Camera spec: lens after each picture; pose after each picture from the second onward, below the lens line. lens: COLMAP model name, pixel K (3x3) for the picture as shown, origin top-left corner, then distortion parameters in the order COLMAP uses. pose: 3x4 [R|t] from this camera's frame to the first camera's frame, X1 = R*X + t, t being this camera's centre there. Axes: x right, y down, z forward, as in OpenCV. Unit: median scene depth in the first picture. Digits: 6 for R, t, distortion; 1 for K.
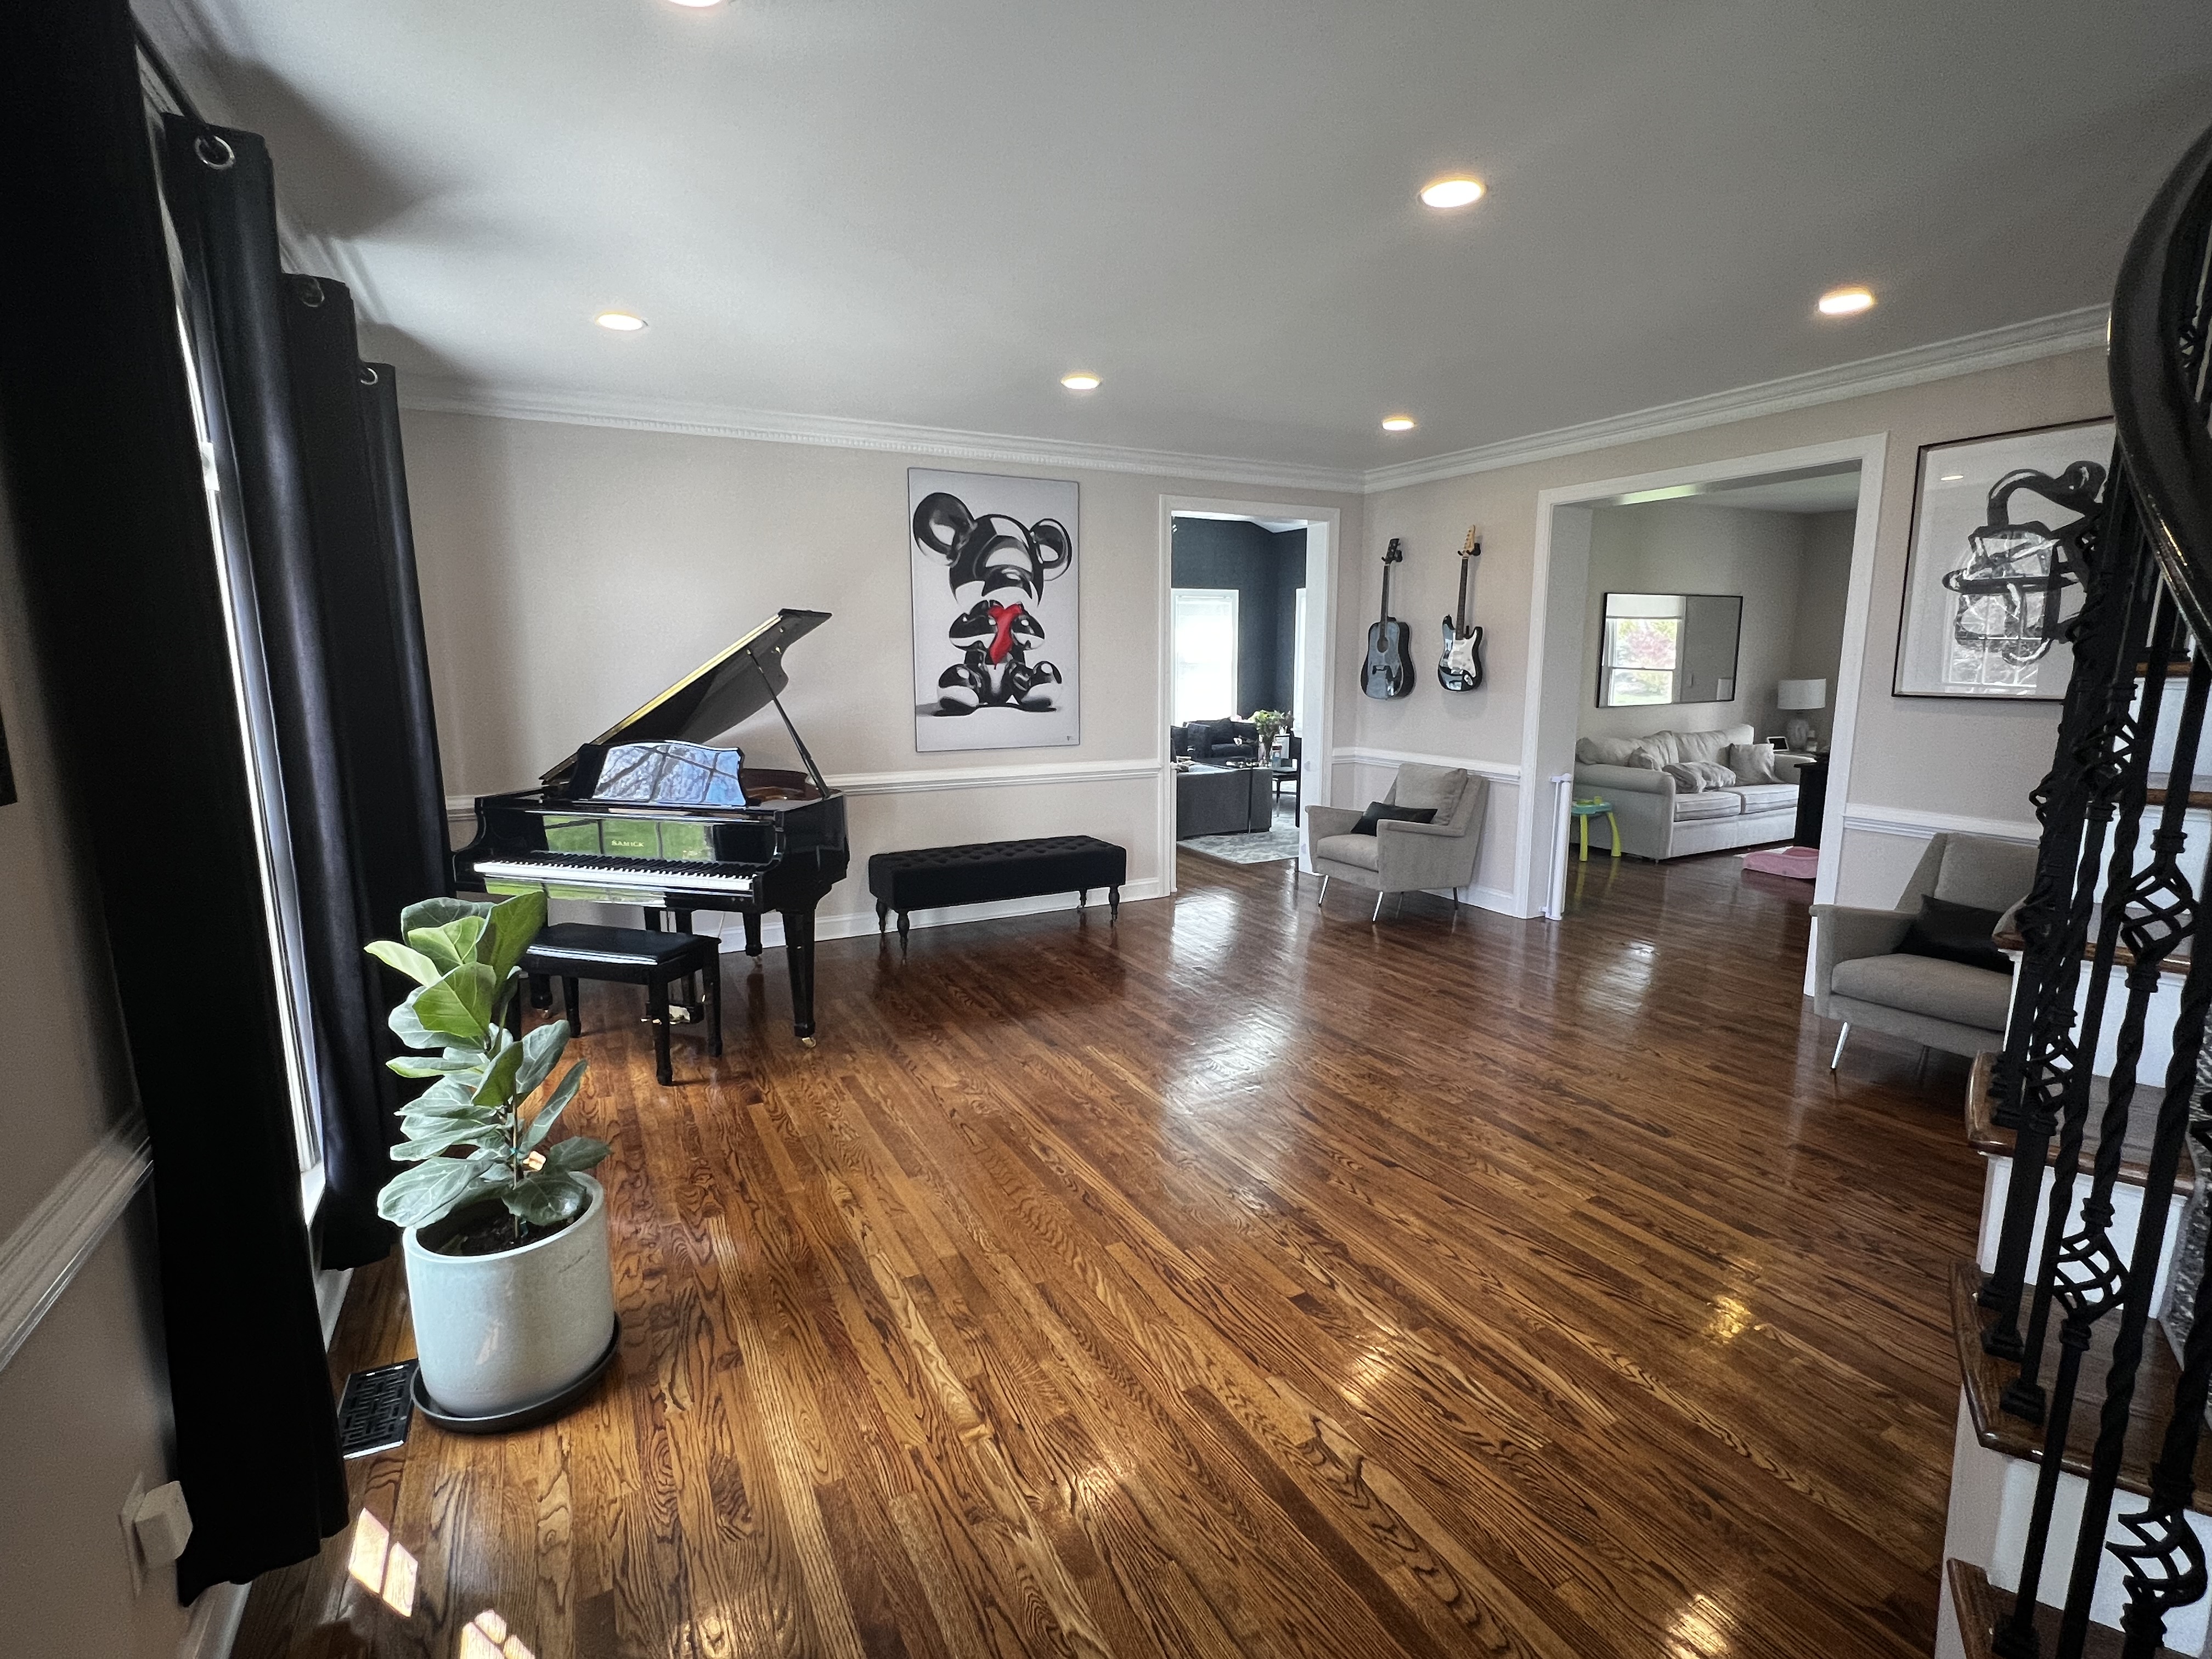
lens RADIAL K [[1031.6, 0, 1114.2], [0, 1031.6, 824.3], [0, 0, 1]] dist [-0.004094, 0.000209]
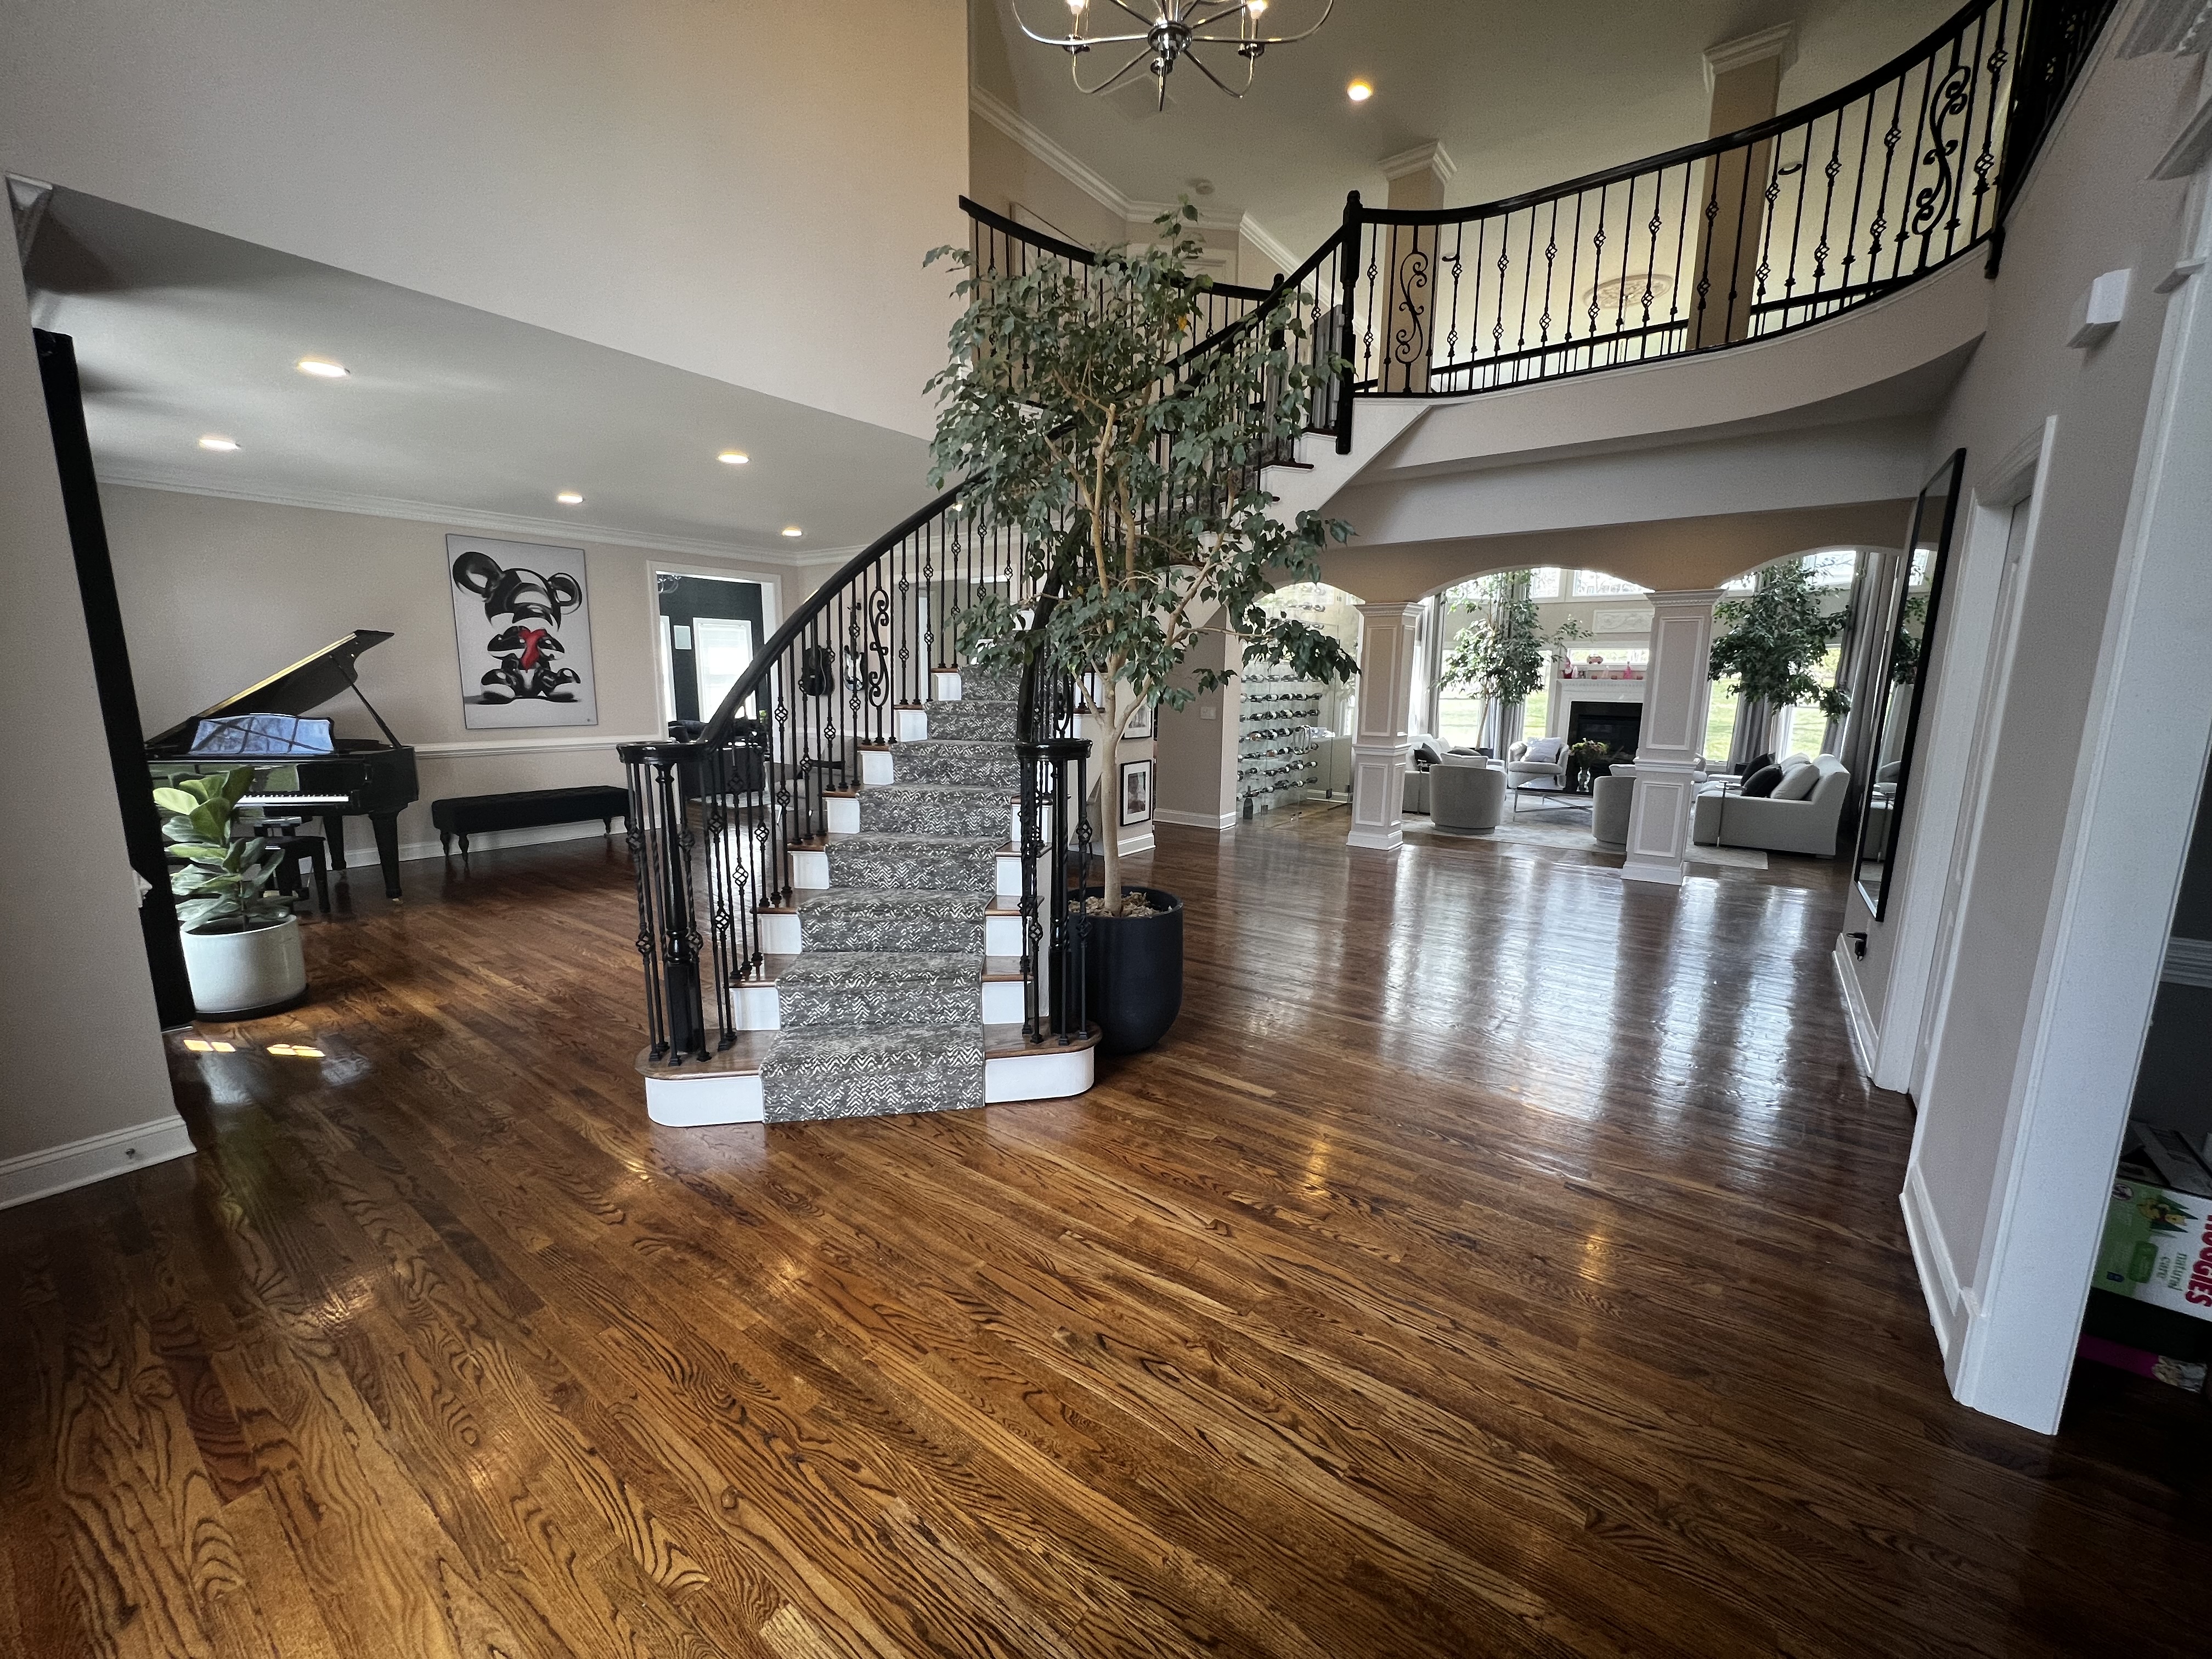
lens RADIAL K [[878.5, 0, 1102.1], [0, 878.5, 828.5], [0, 0, 1]] dist [-0.003817, 0.000836]
pose [[0.906556, -0.059421, 0.417882, 0.095854], [0.055262, 0.998228, 0.022057, 0.092296], [-0.418452, 0.003097, 0.908233, -0.498568]]
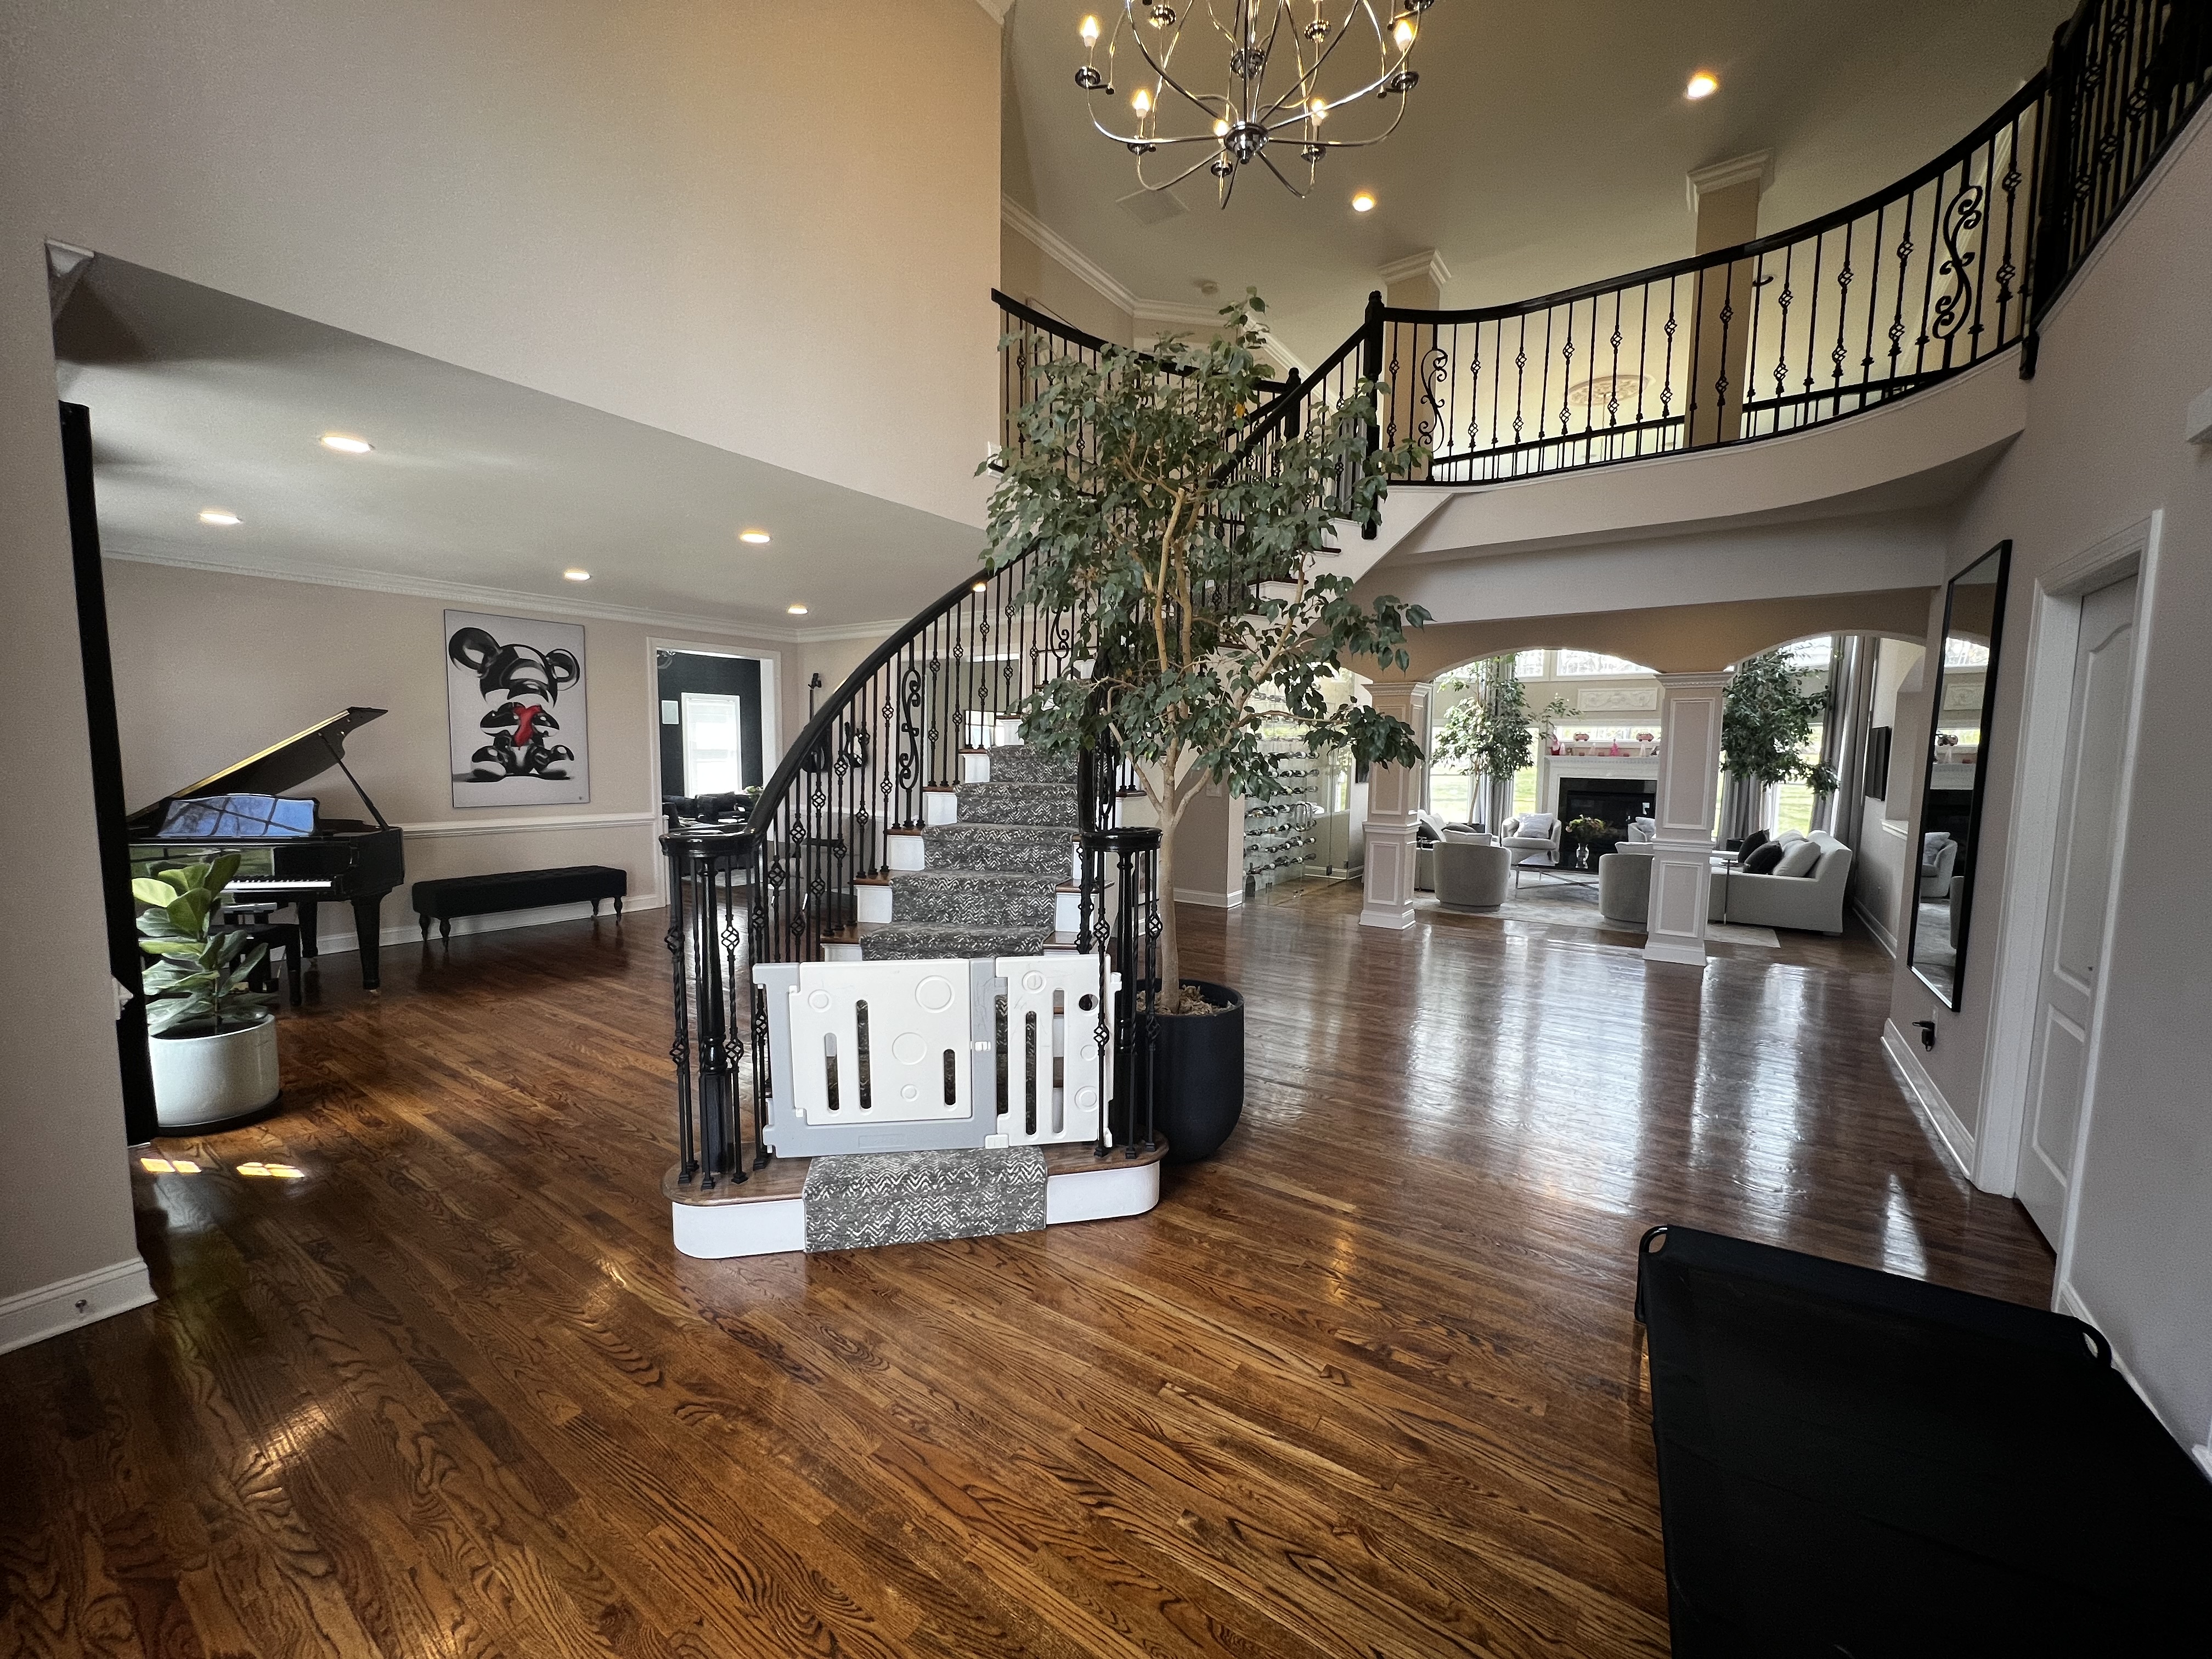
lens RADIAL K [[878.5, 0, 1101.8], [0, 878.5, 829.1], [0, 0, 1]] dist [-0.003817, 0.000836]
pose [[0.893274, -0.026094, 0.448755, 0.059195], [0.057806, 0.996693, -0.057110, 0.077412], [-0.445780, 0.076955, 0.891828, -0.450011]]
